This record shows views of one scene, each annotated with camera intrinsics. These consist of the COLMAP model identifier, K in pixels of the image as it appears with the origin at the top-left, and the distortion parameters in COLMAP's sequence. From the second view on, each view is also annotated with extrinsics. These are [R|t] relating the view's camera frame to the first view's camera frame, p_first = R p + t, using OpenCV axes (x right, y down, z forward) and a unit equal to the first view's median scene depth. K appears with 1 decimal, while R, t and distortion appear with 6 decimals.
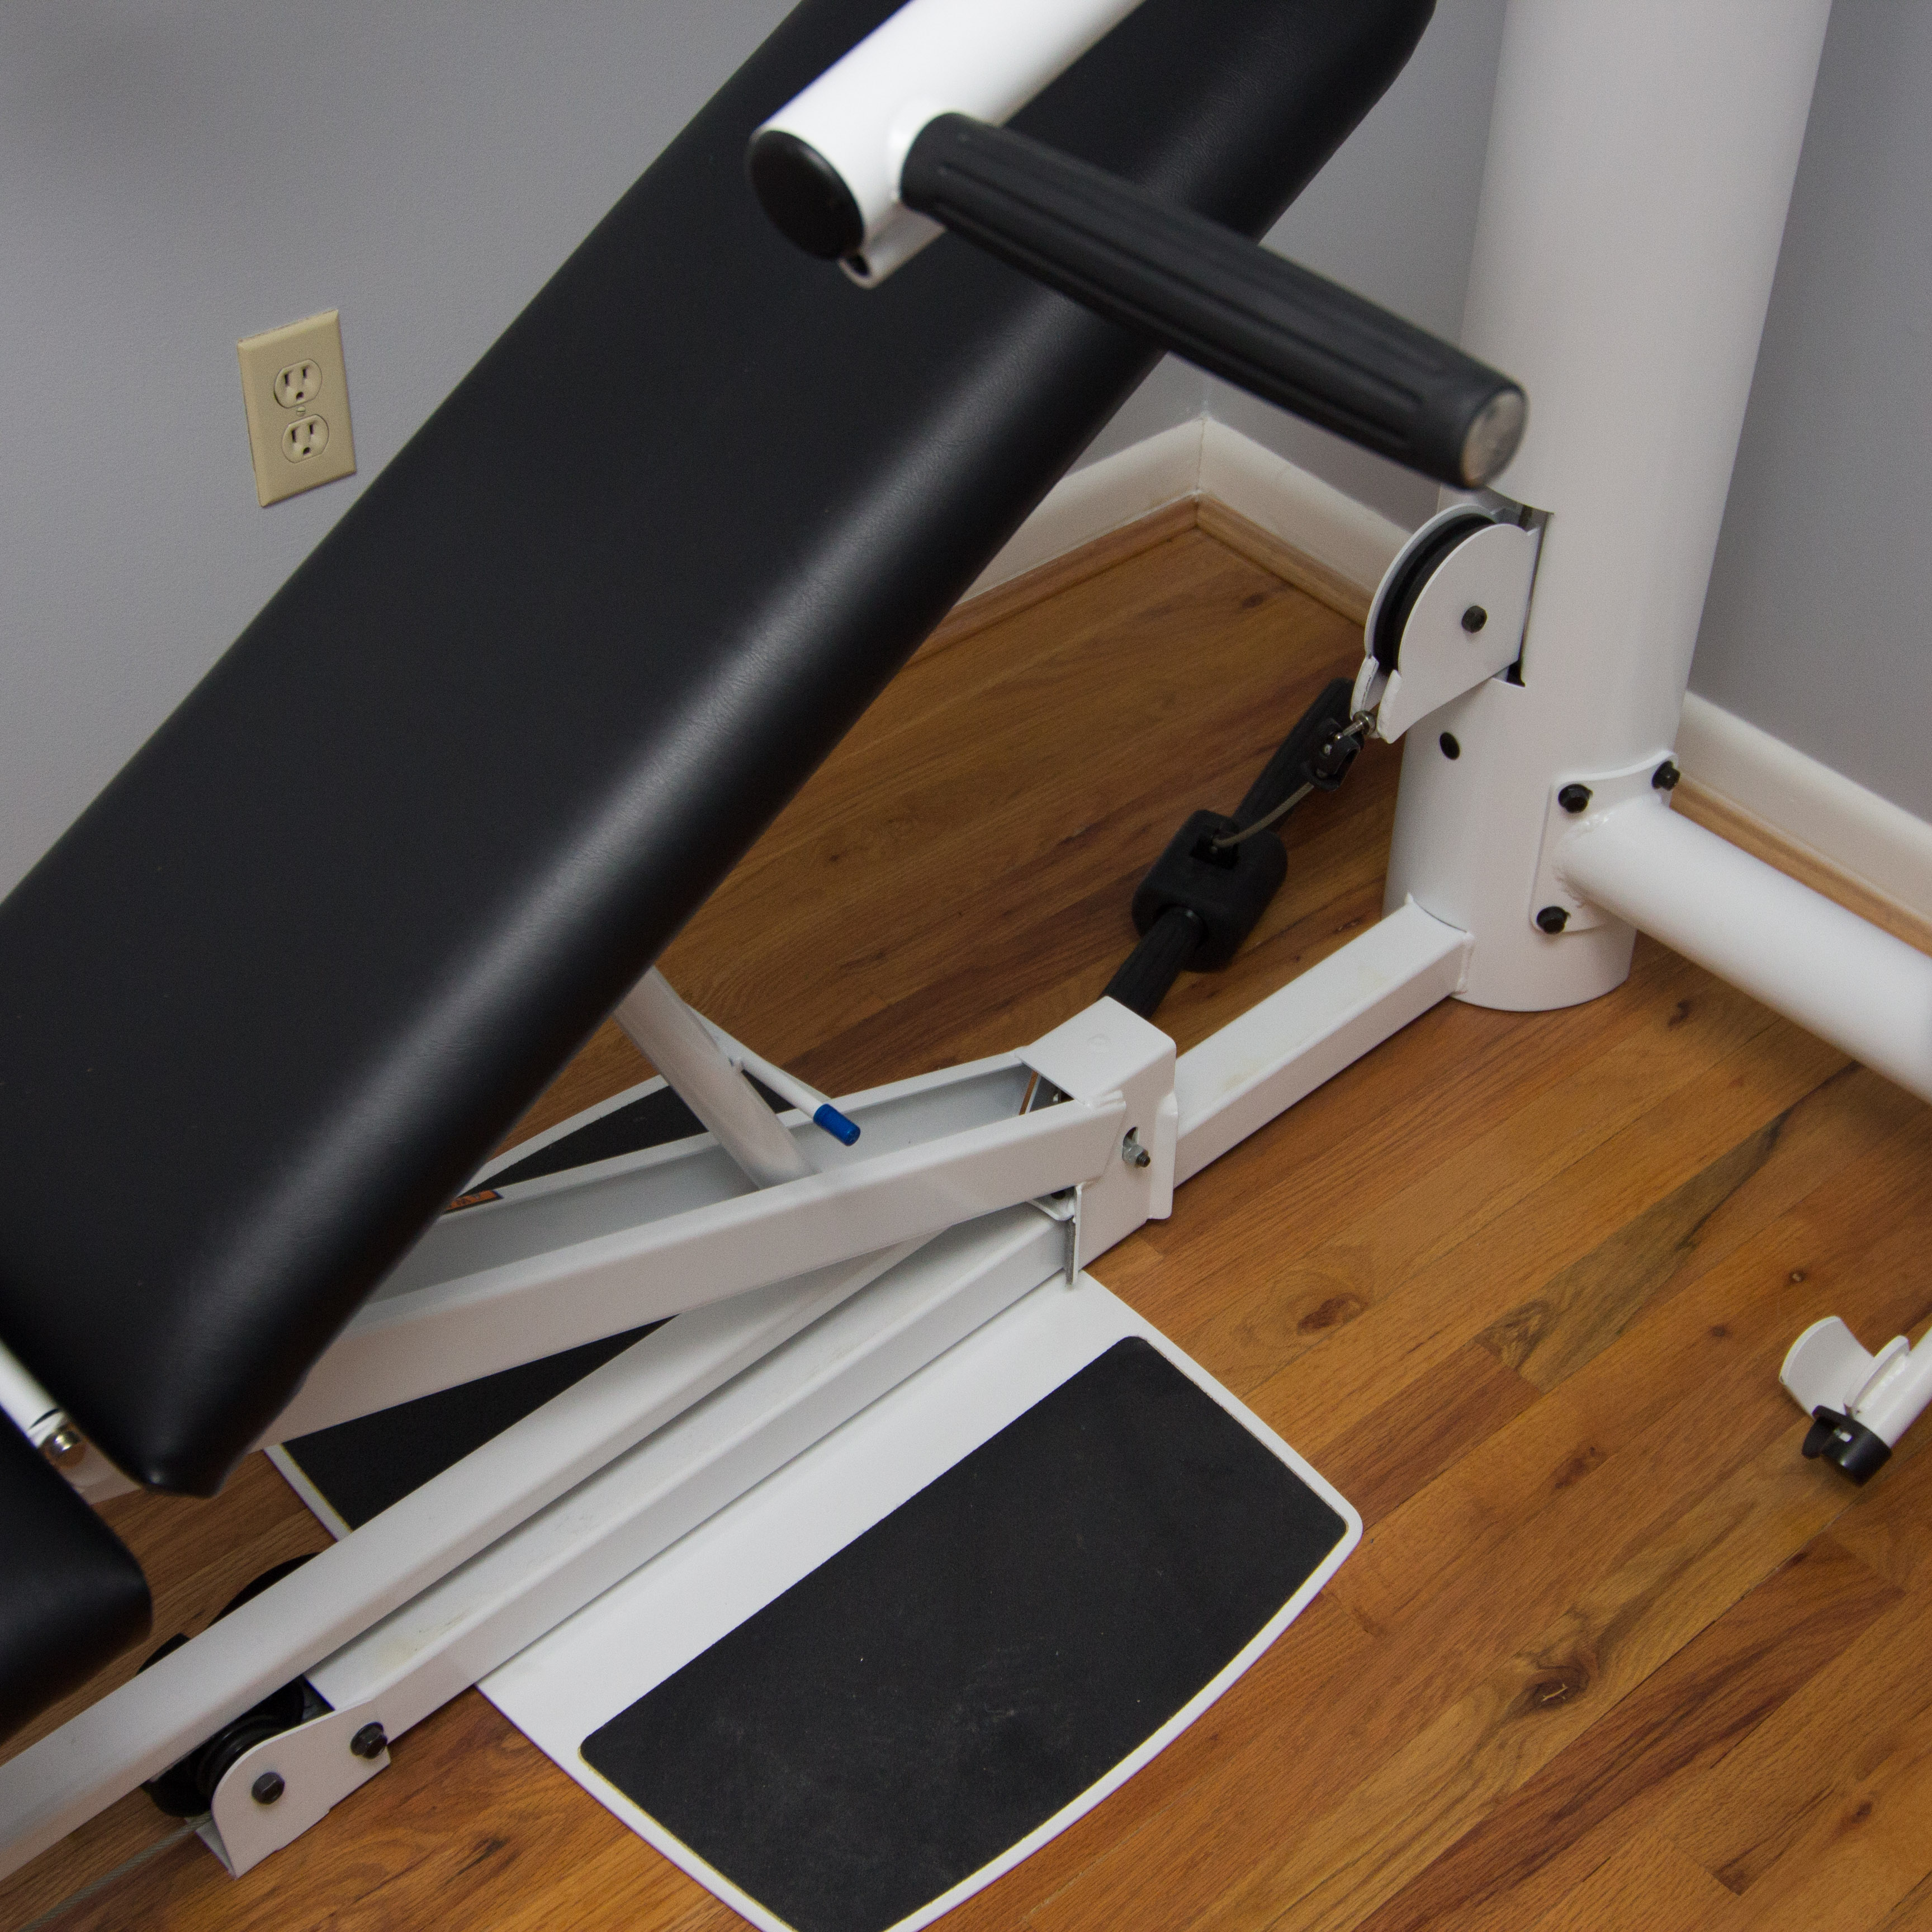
lens RADIAL K [[3038.6, 0, 967.3], [0, 3038.6, 957.6], [0, 0, 1]] dist [-0.000757, 0.000000]
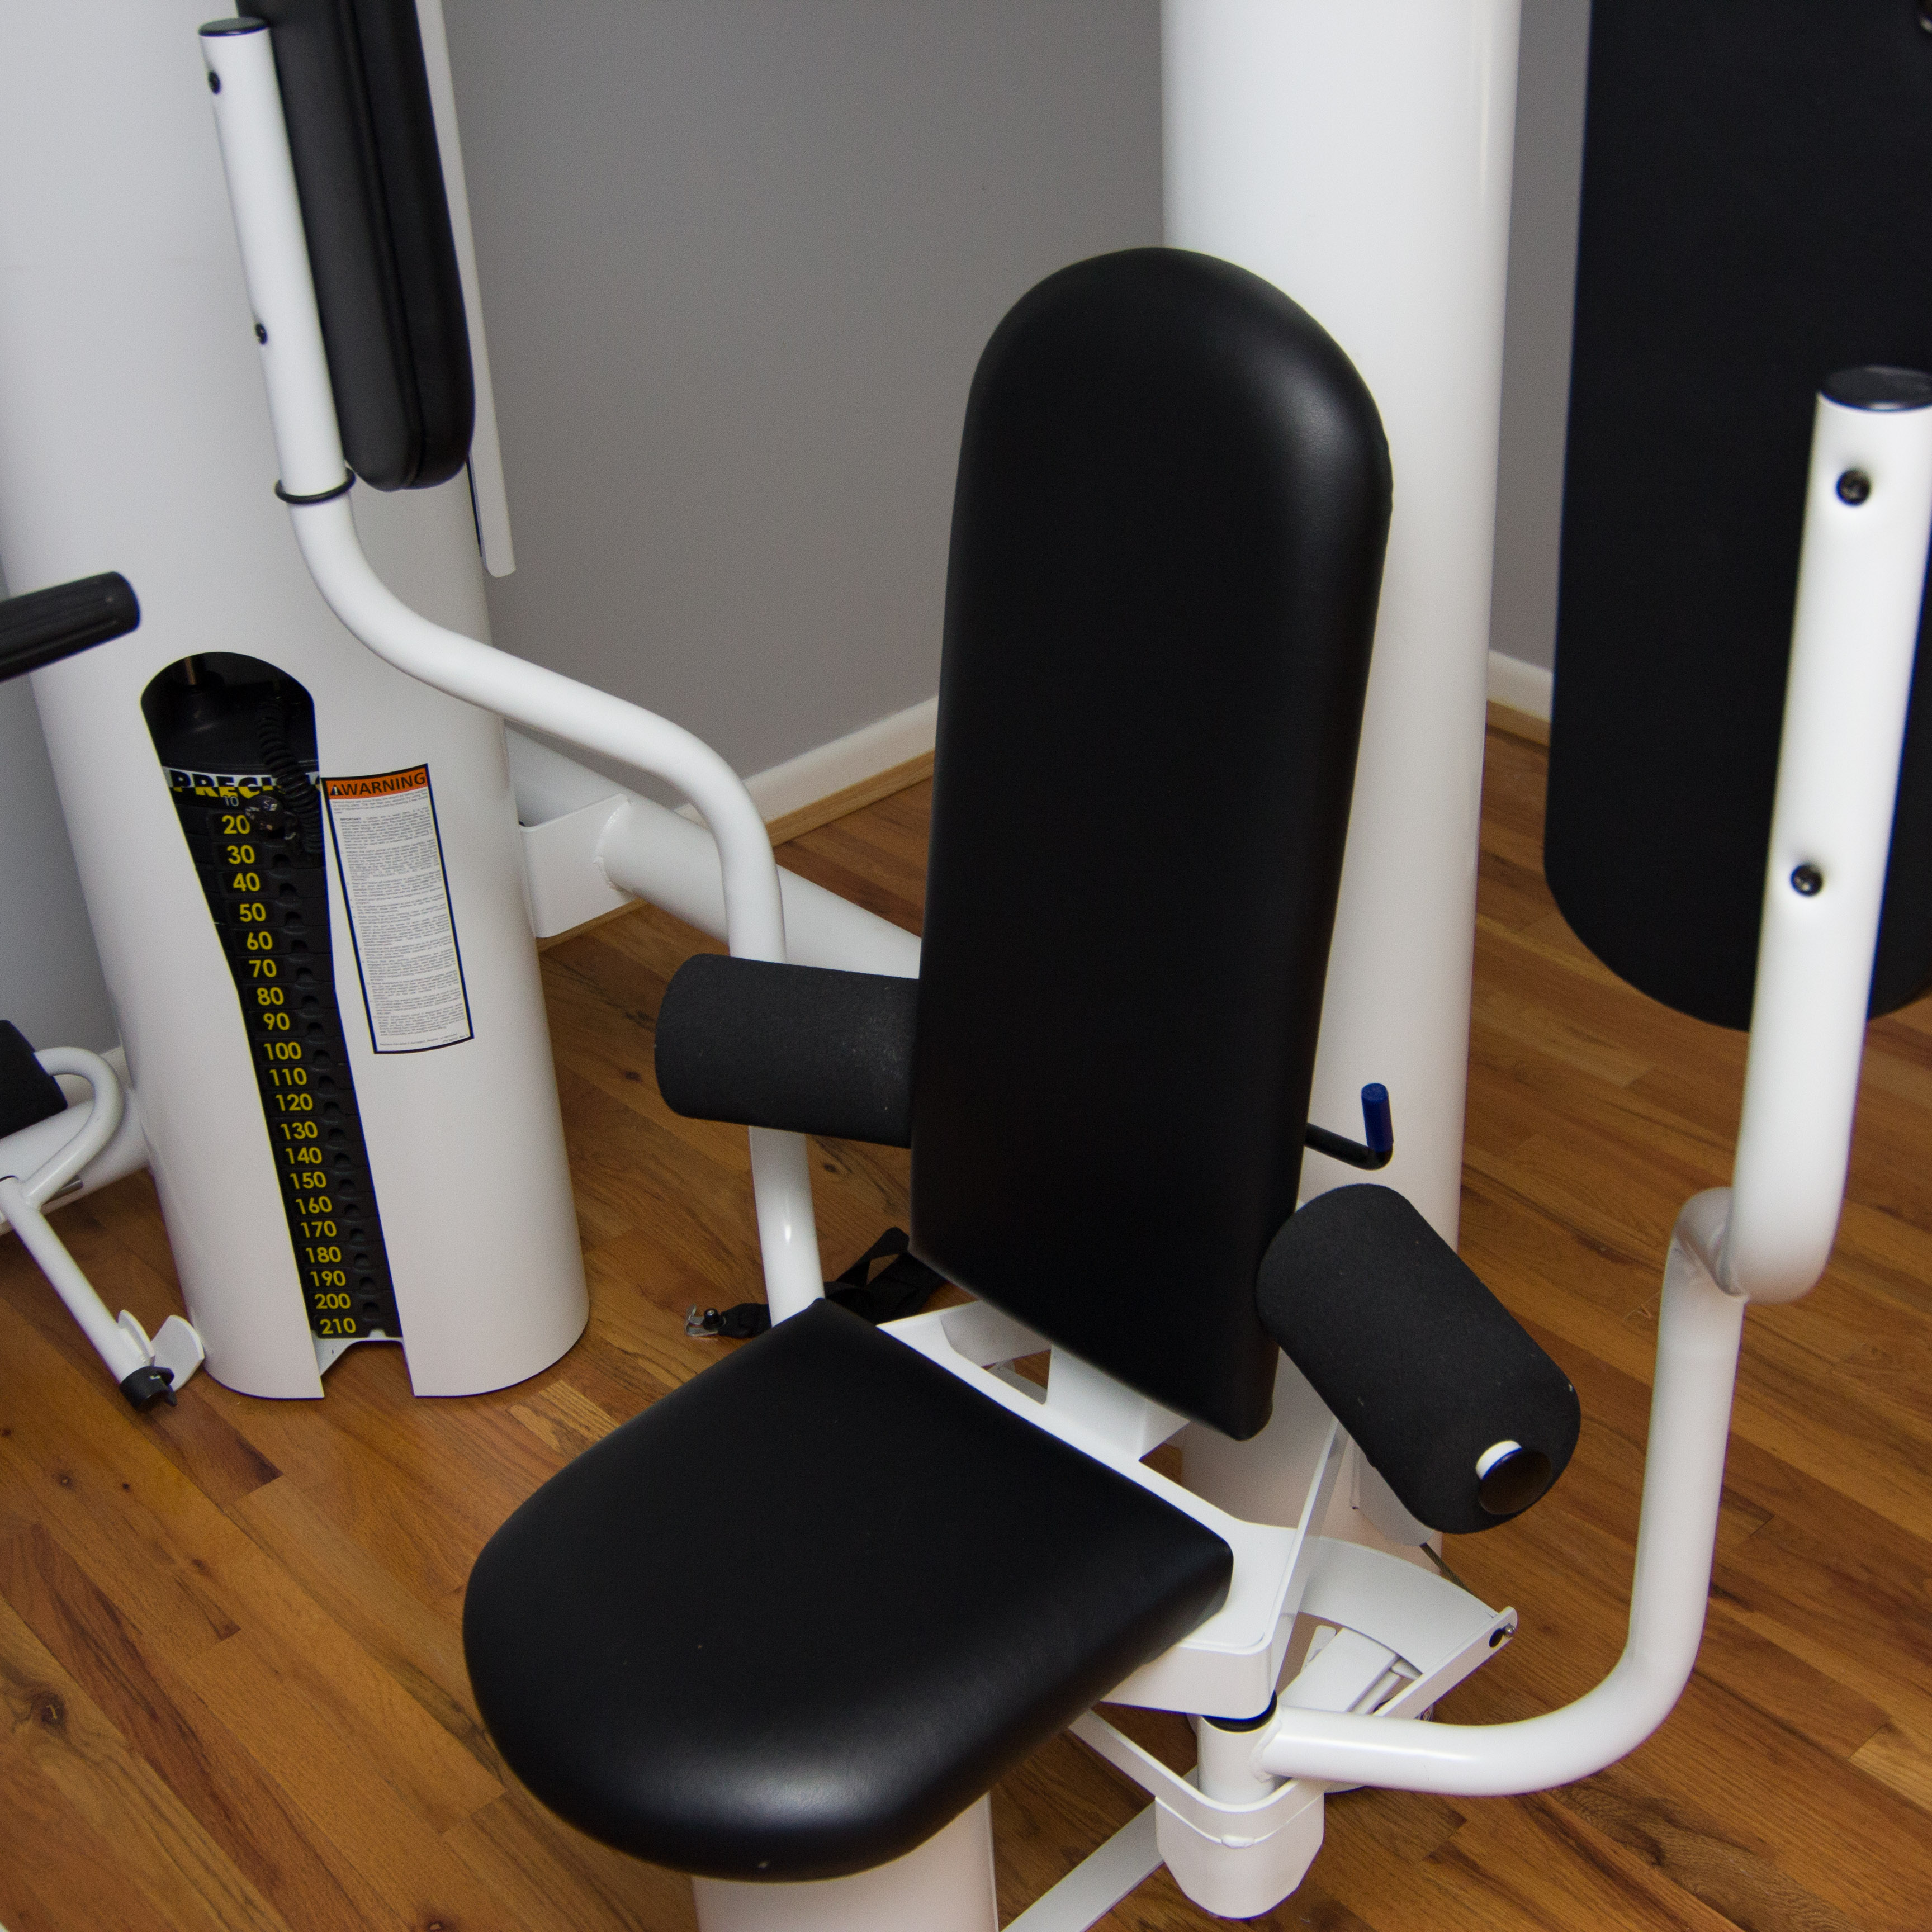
lens RADIAL K [[2705.2, 0, 974.3], [0, 2705.2, 973.1], [0, 0, 1]] dist [0.010197, 0.000000]
pose [[-0.016665, -0.527748, 0.849237, -0.677481], [0.684682, 0.612947, 0.394345, -0.159892], [-0.728652, 0.588029, 0.351125, 0.072907]]
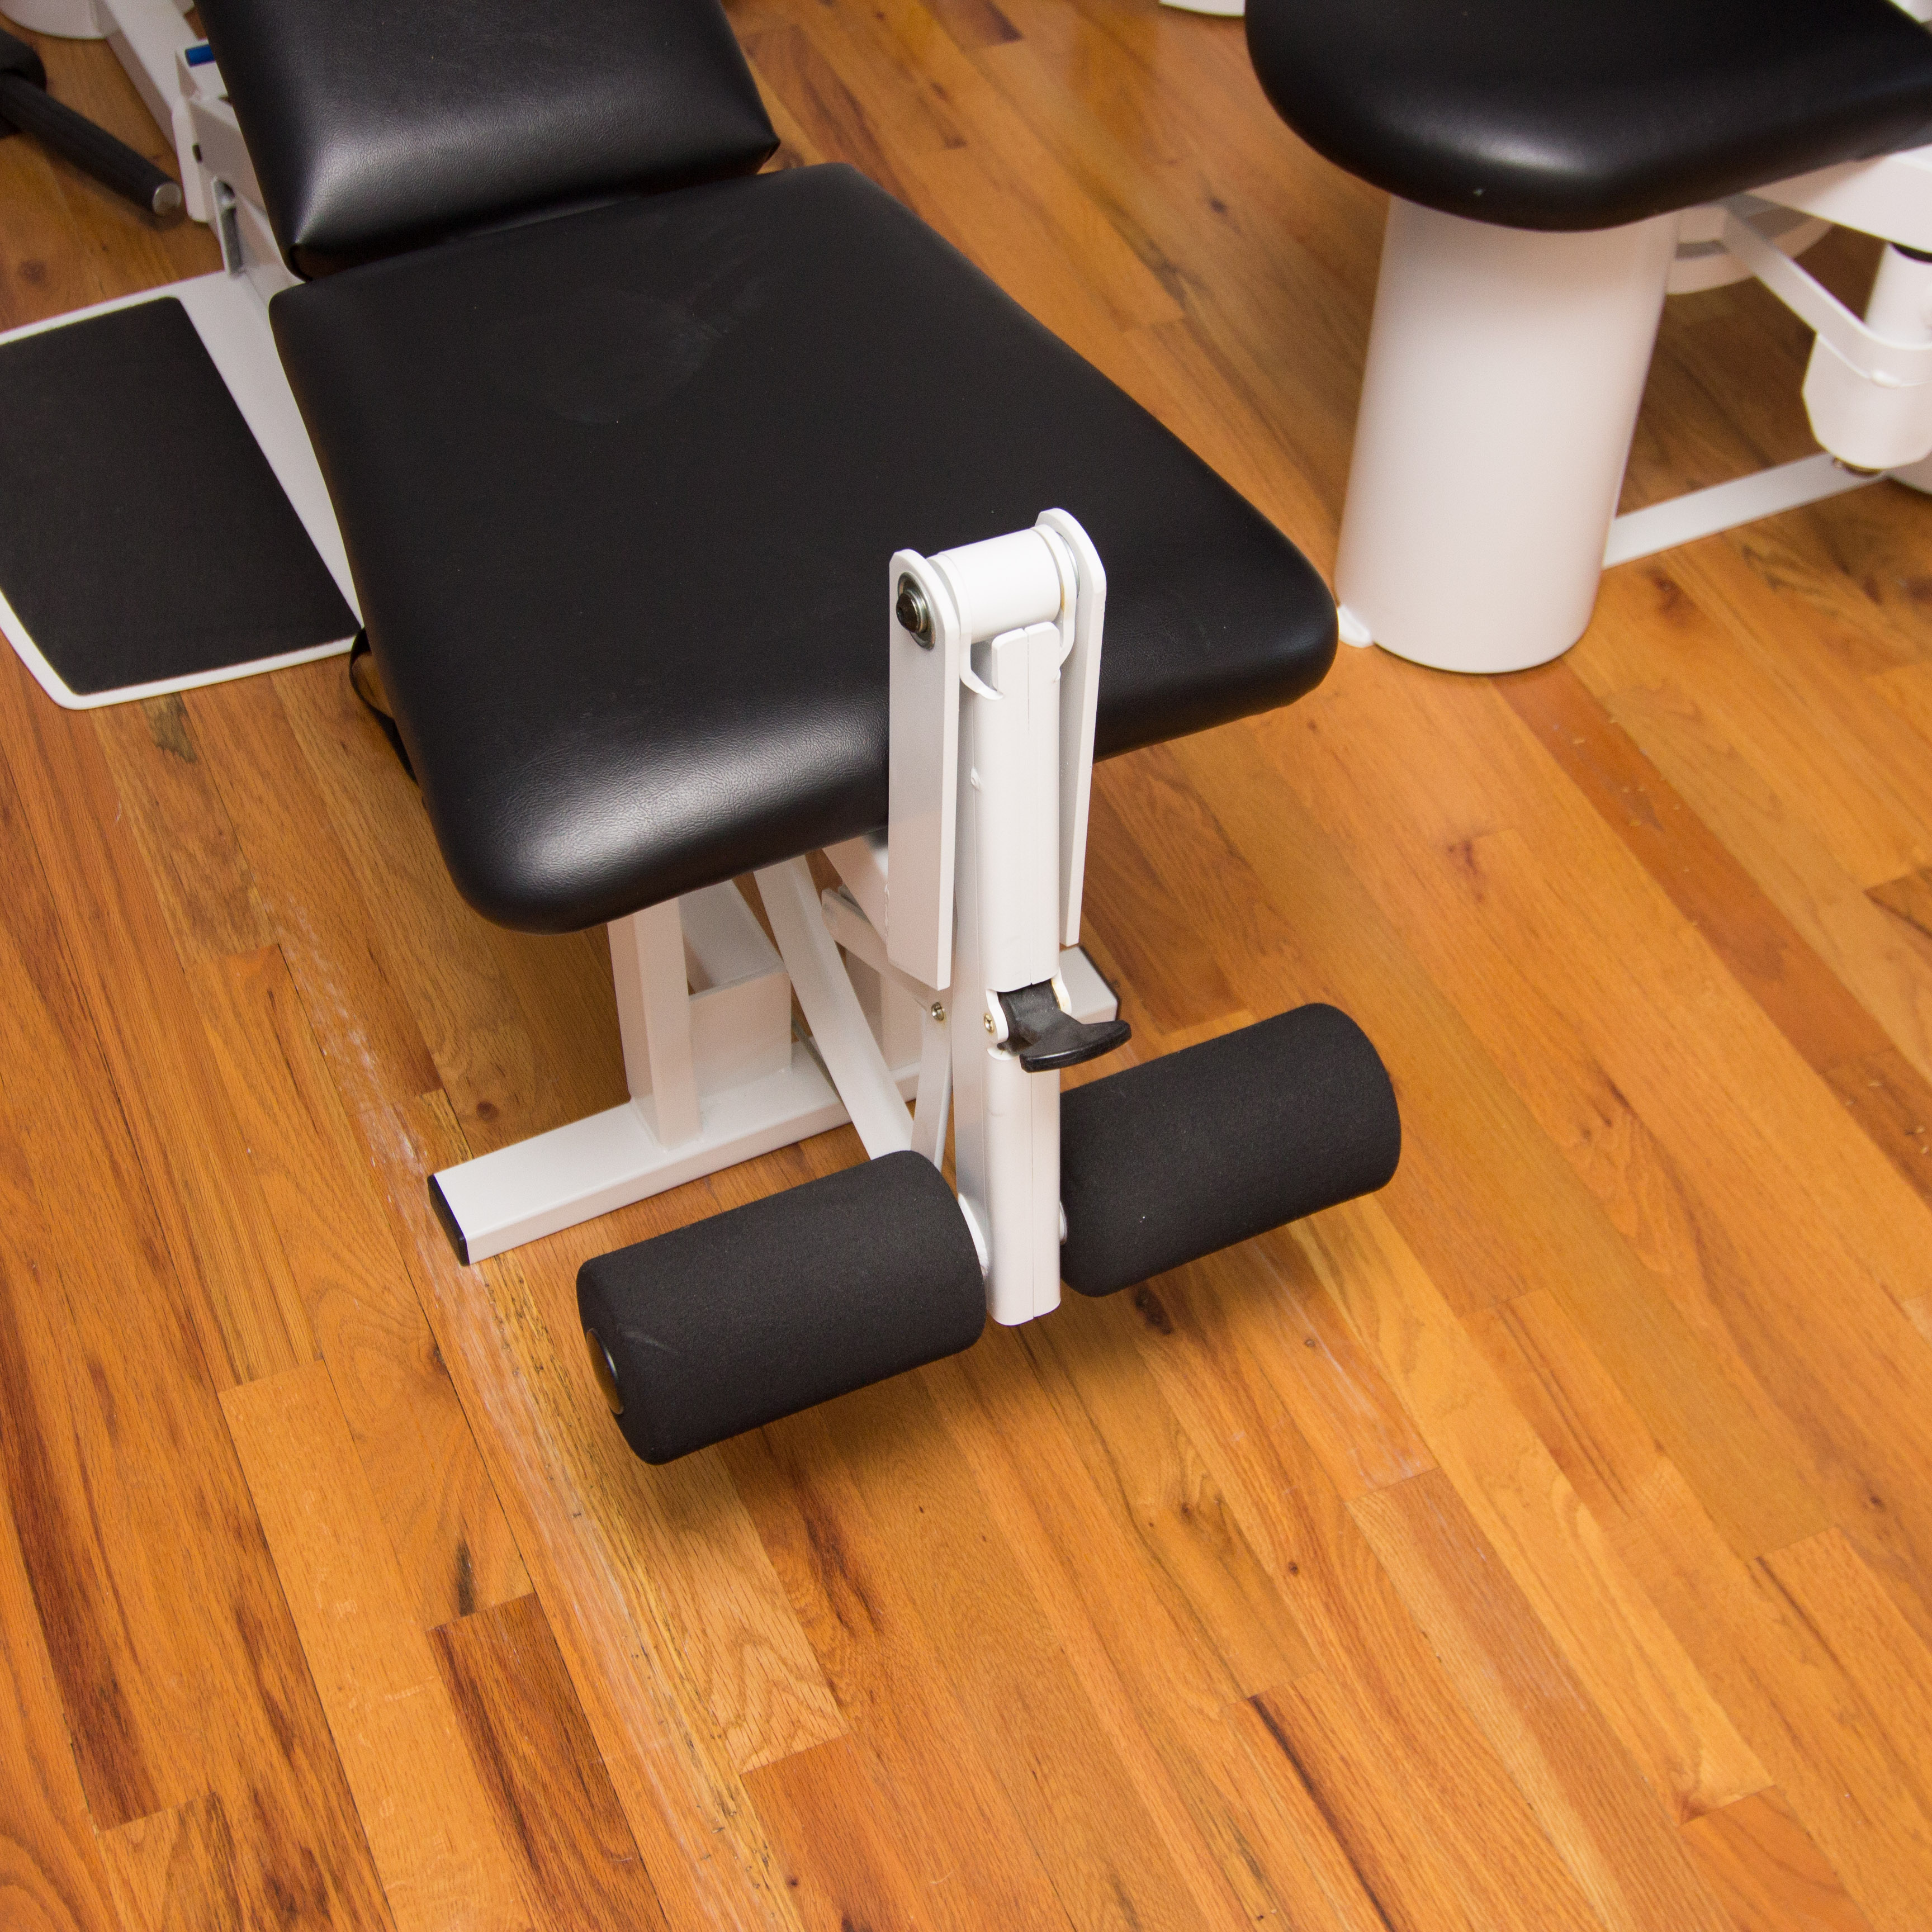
lens RADIAL K [[3038.6, 0, 977.8], [0, 3038.6, 971.0], [0, 0, 1]] dist [-0.000757, 0.000000]
pose [[0.292997, -0.699094, 0.652242, -1.022146], [0.601640, 0.664998, 0.442501, -0.097614], [-0.743089, 0.262764, 0.615446, 0.126914]]
